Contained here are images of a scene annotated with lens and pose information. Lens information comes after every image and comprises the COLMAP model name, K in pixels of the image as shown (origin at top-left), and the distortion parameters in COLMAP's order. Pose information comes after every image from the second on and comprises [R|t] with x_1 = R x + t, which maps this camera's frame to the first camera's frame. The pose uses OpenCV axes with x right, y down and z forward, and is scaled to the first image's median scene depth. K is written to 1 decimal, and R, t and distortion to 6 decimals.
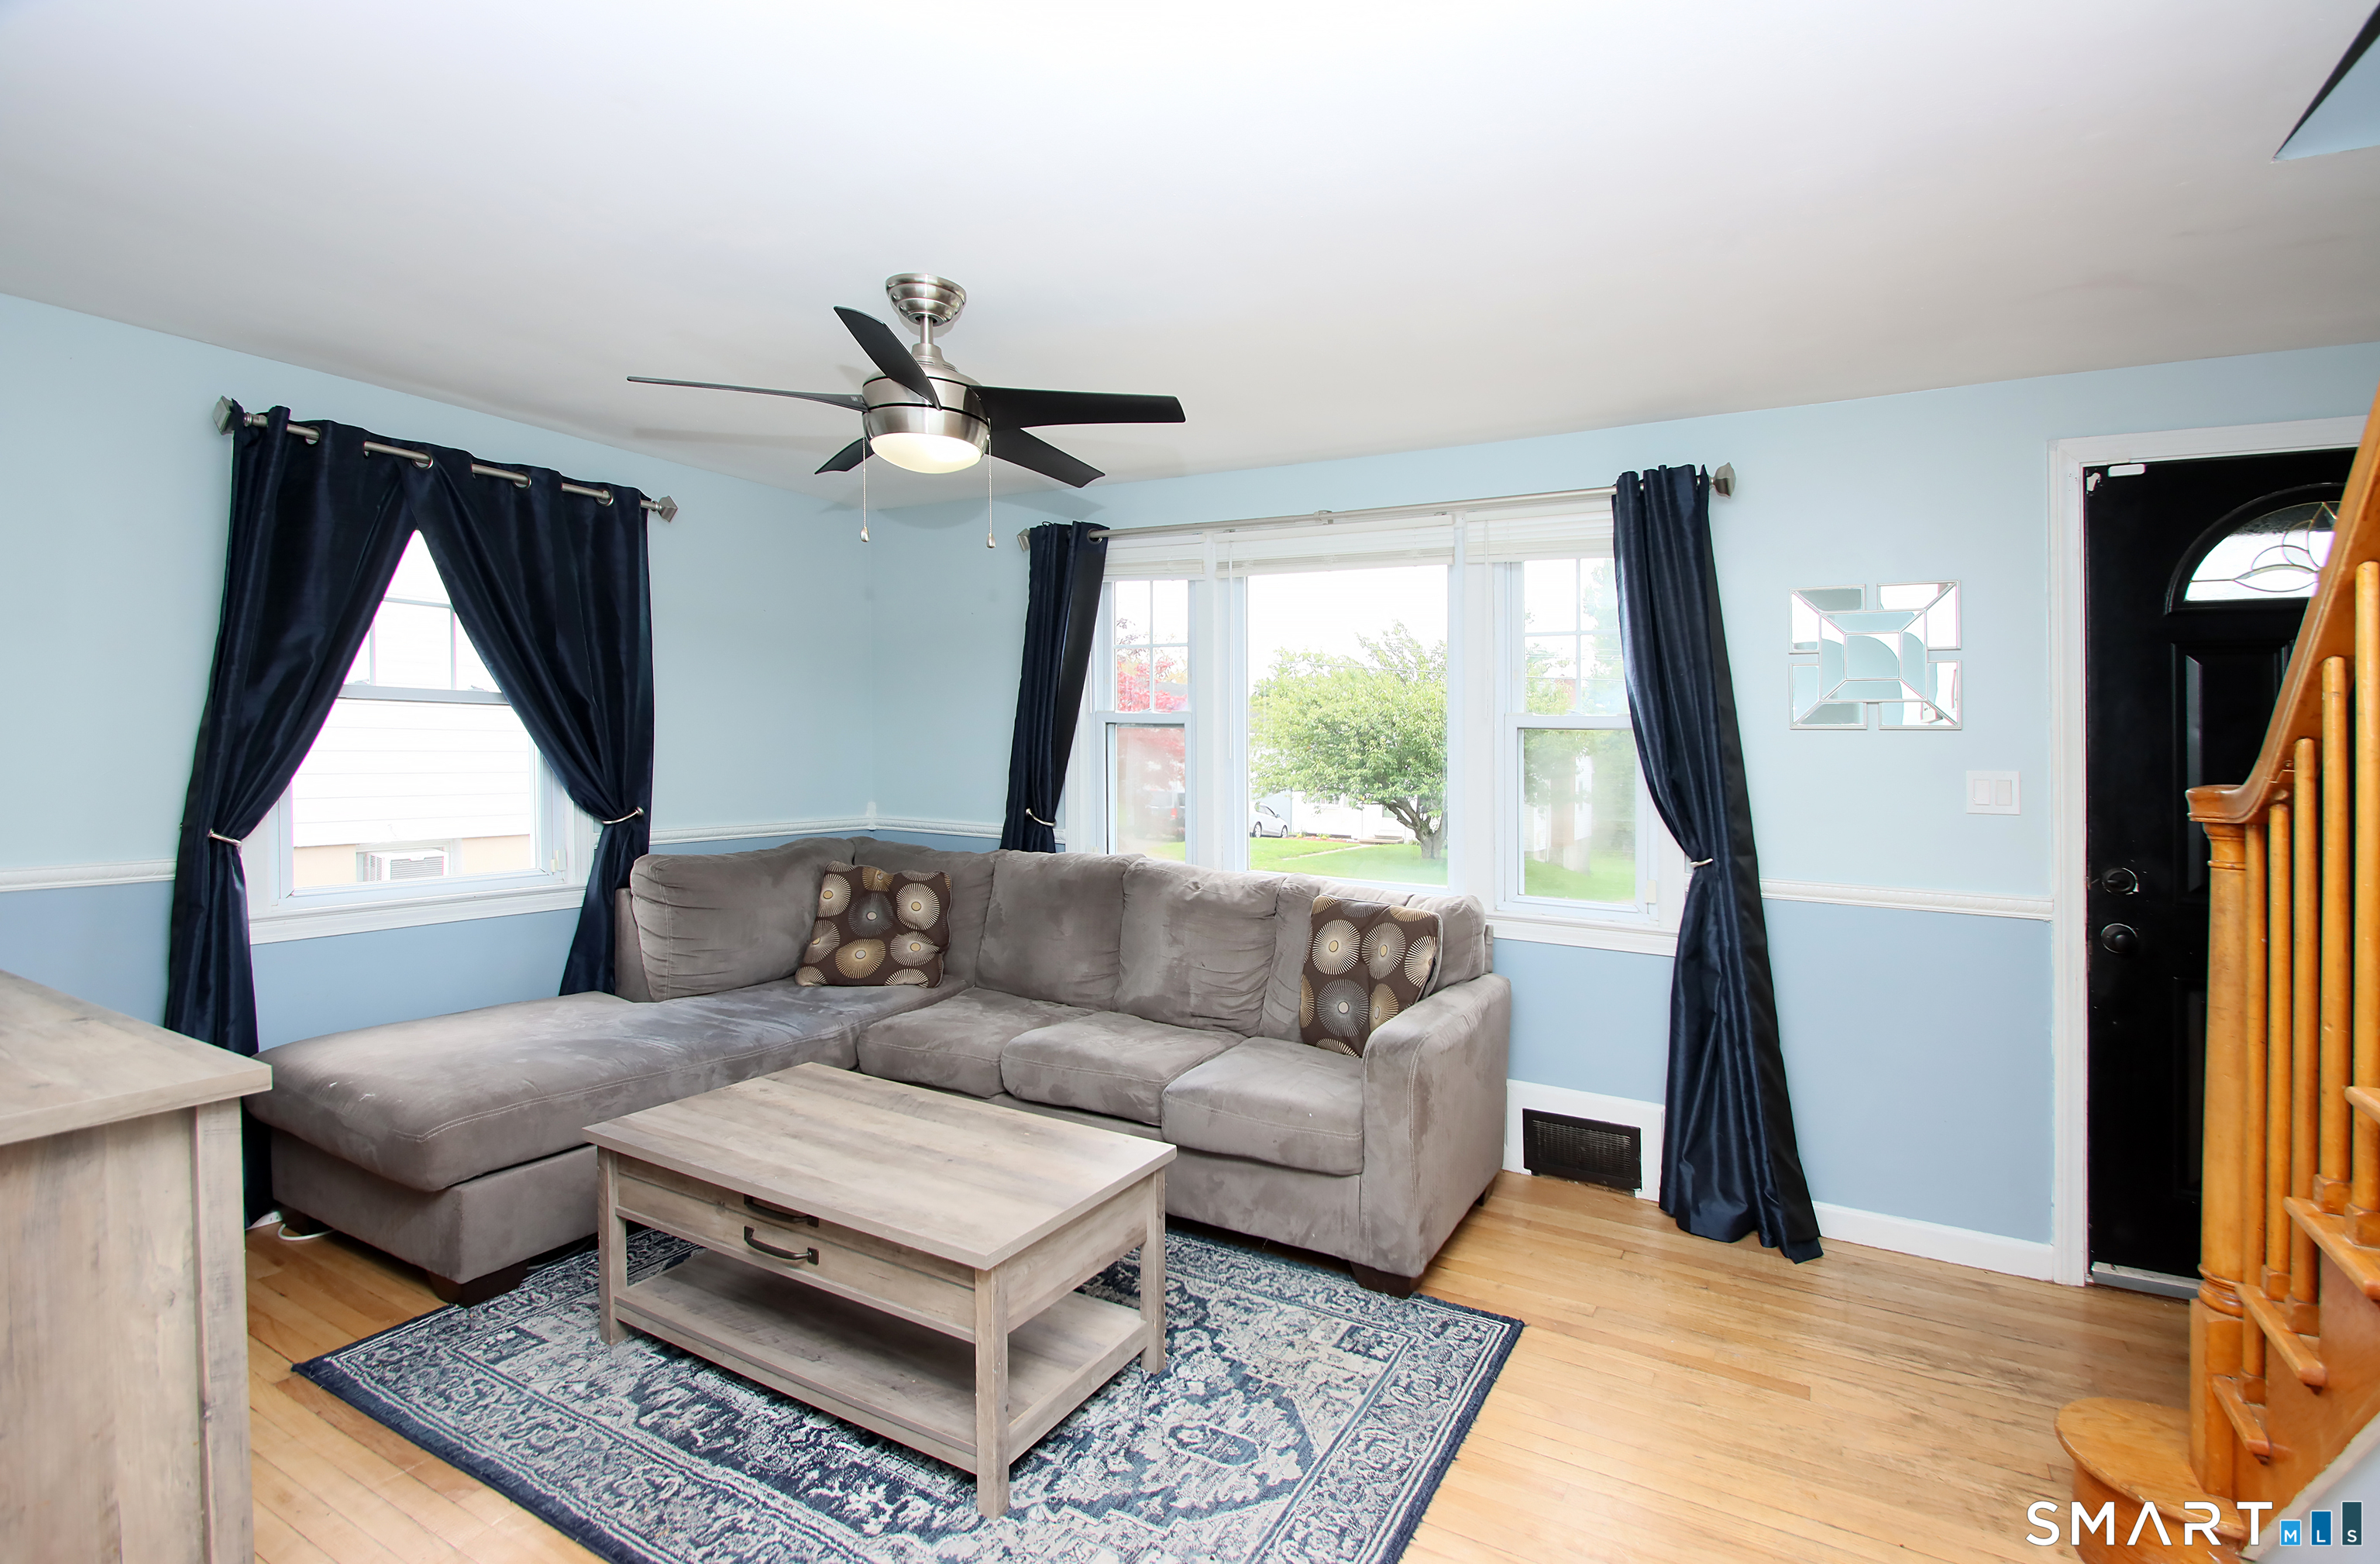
lens RADIAL K [[1114.0, 0, 1206.6], [0, 1114.0, 718.9], [0, 0, 1]] dist [0.010652, -0.013500]
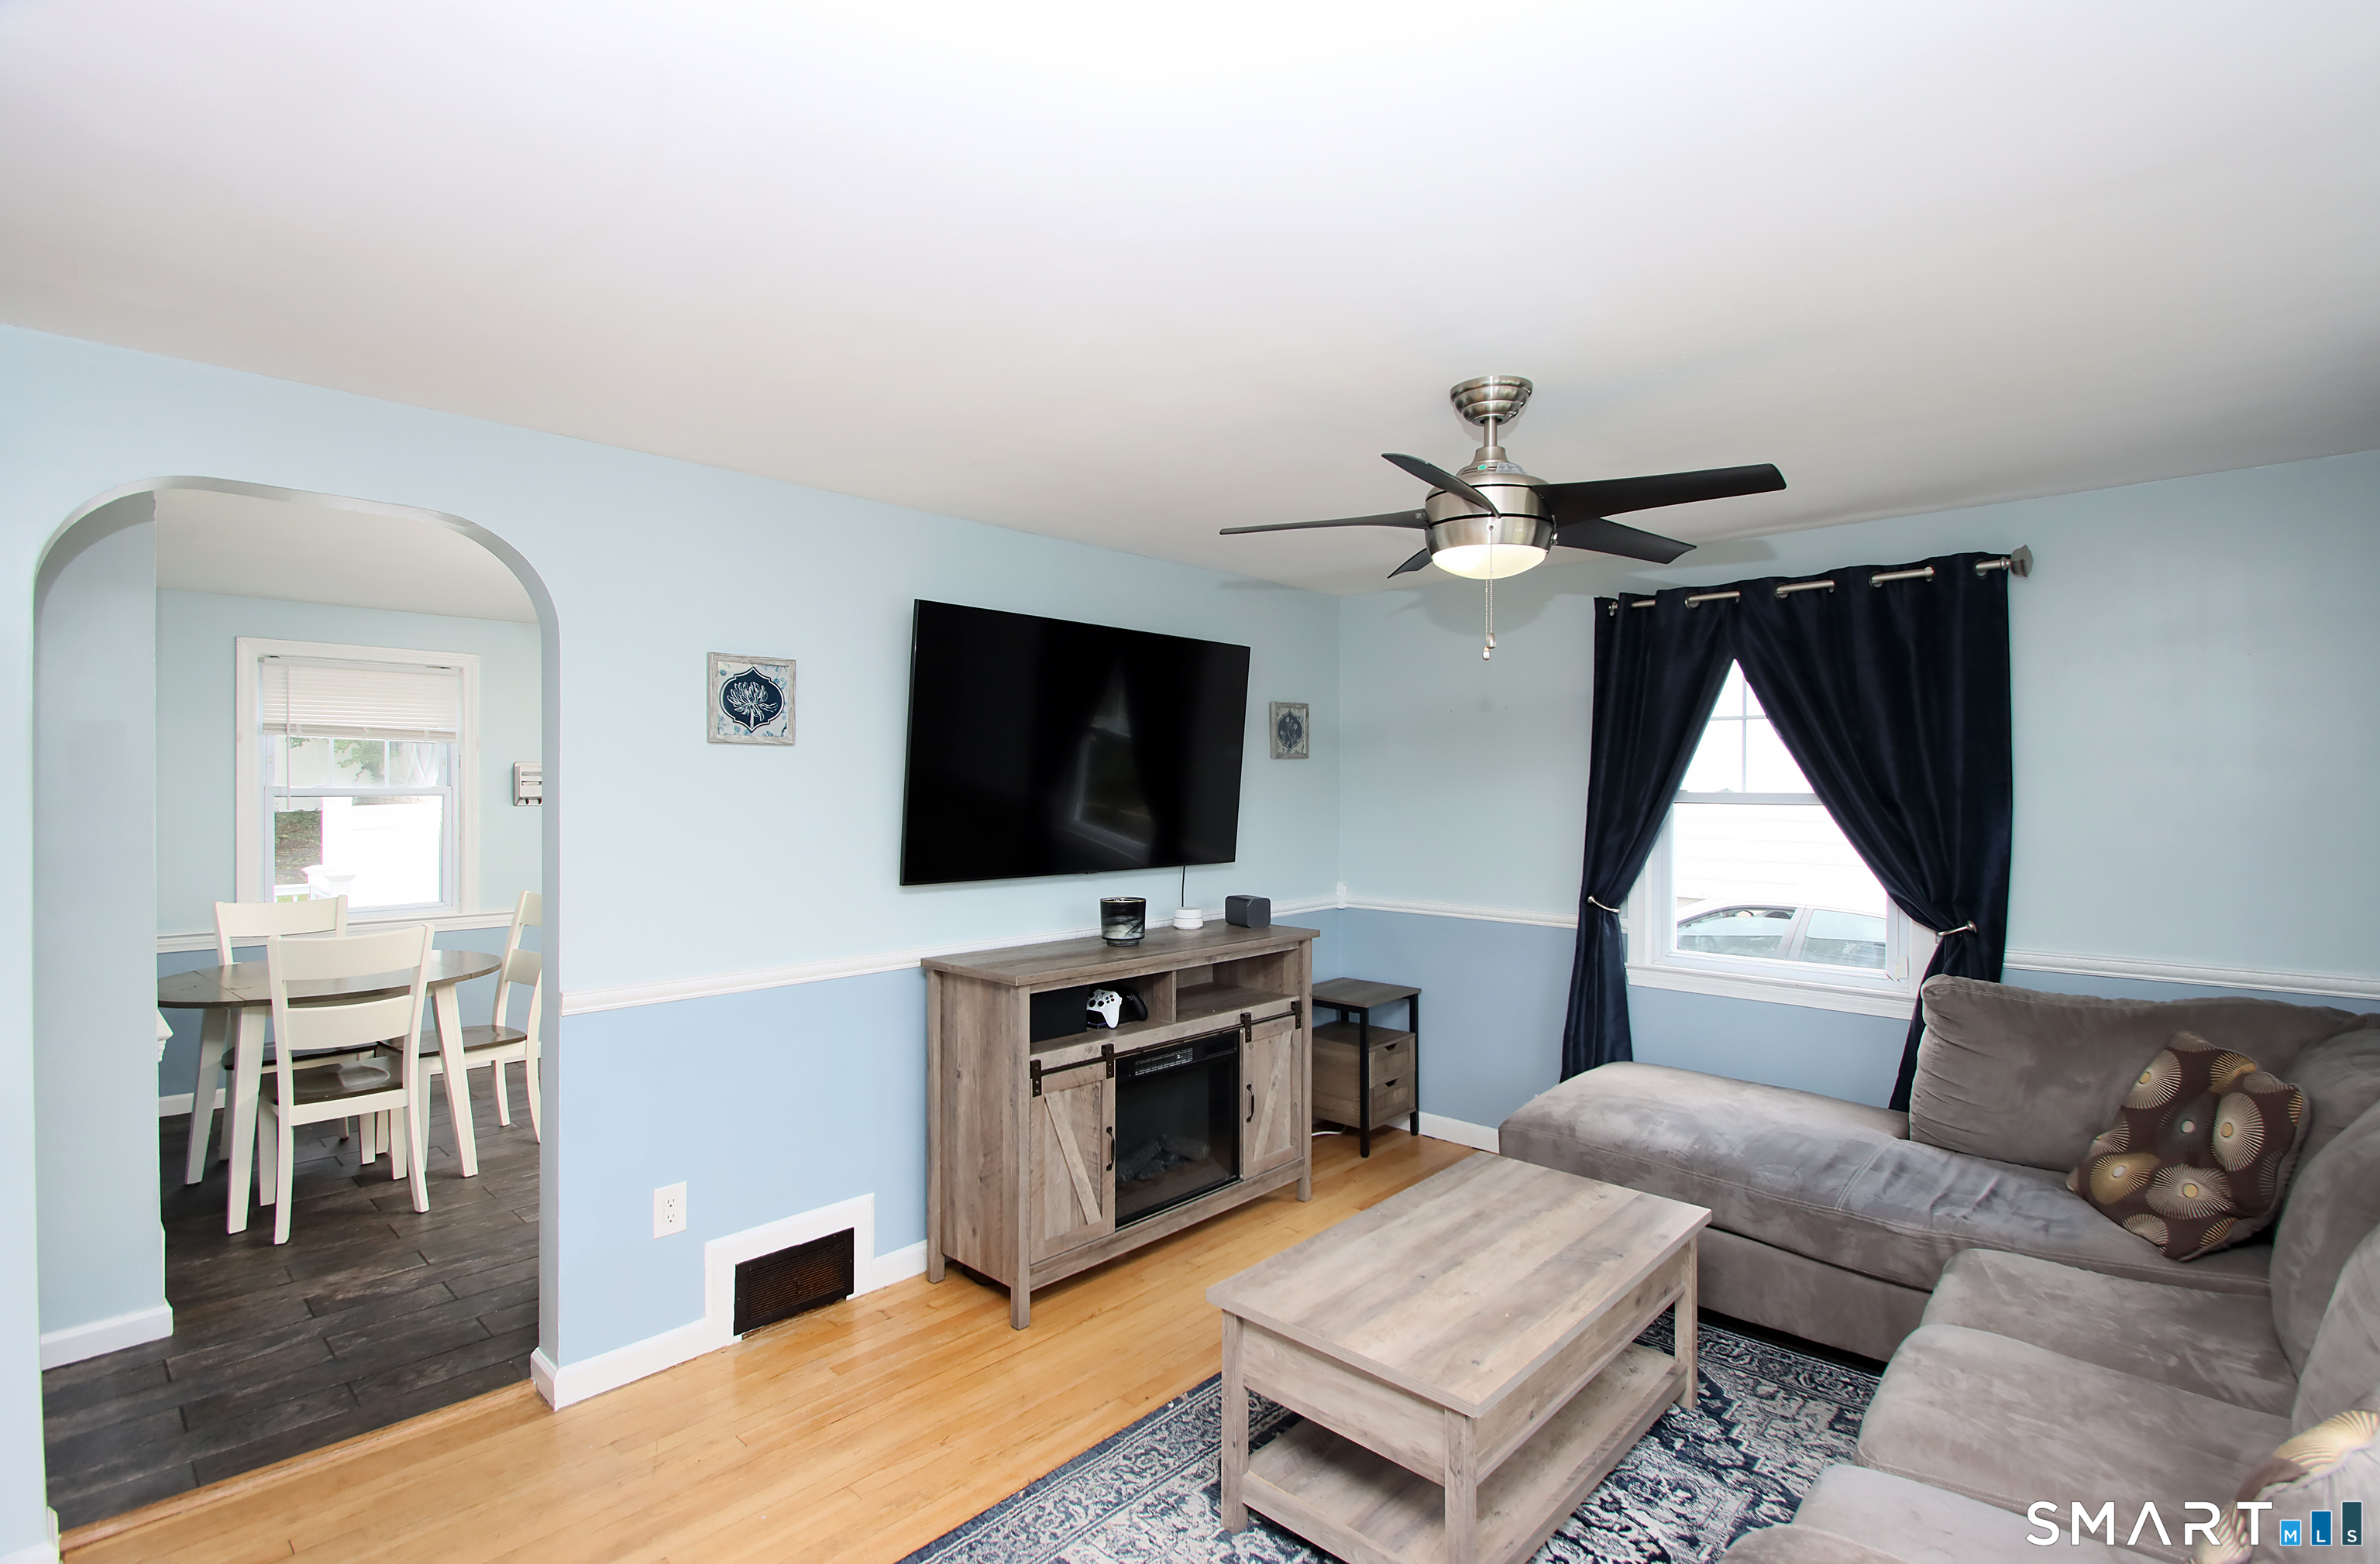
lens RADIAL K [[1116.6, 0, 1189.6], [0, 1116.6, 792.9], [0, 0, 1]] dist [0.022166, -0.026834]
pose [[-0.239335, -0.012528, -0.970856, 0.554242], [0.019897, 0.999644, -0.017804, -0.018403], [0.970733, -0.023578, -0.239001, 0.719267]]
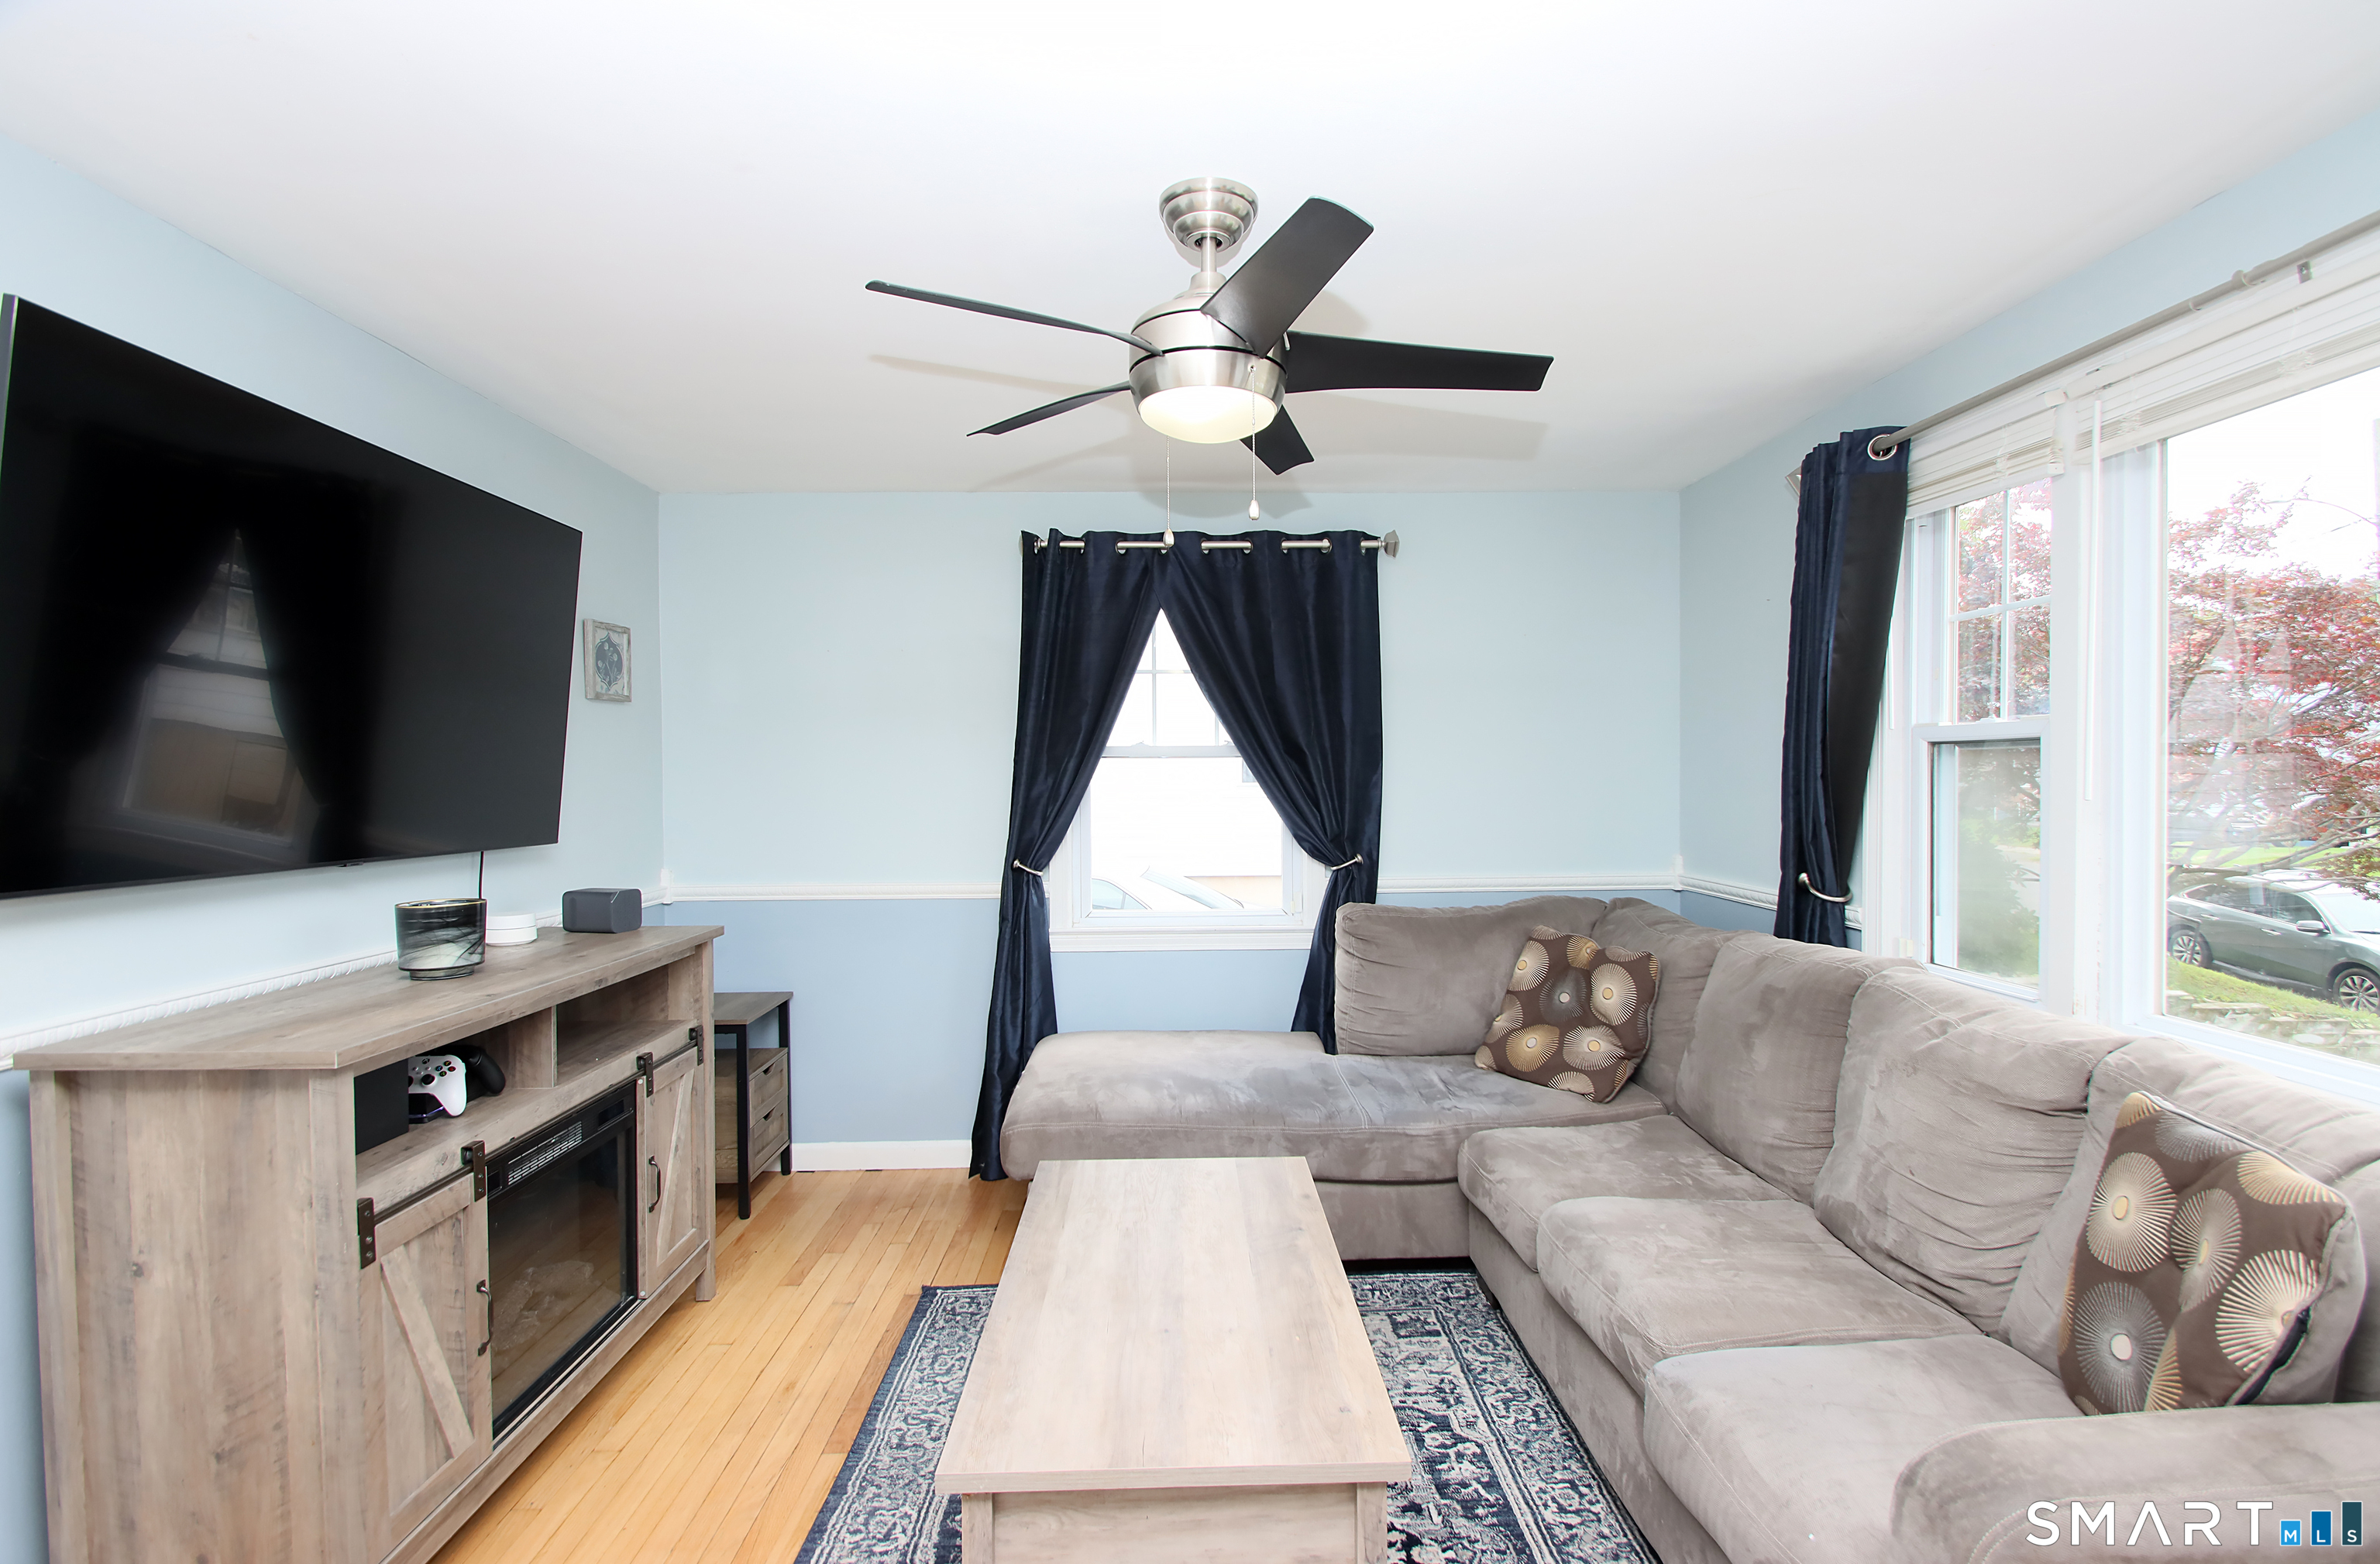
lens RADIAL K [[1115.8, 0, 1225.1], [0, 1115.8, 791.4], [0, 0, 1]] dist [0.009851, -0.014017]
pose [[0.521505, -0.012521, -0.853156, 0.316708], [0.040475, 0.999130, 0.010077, 0.010881], [0.852287, -0.039786, 0.521558, 0.447640]]
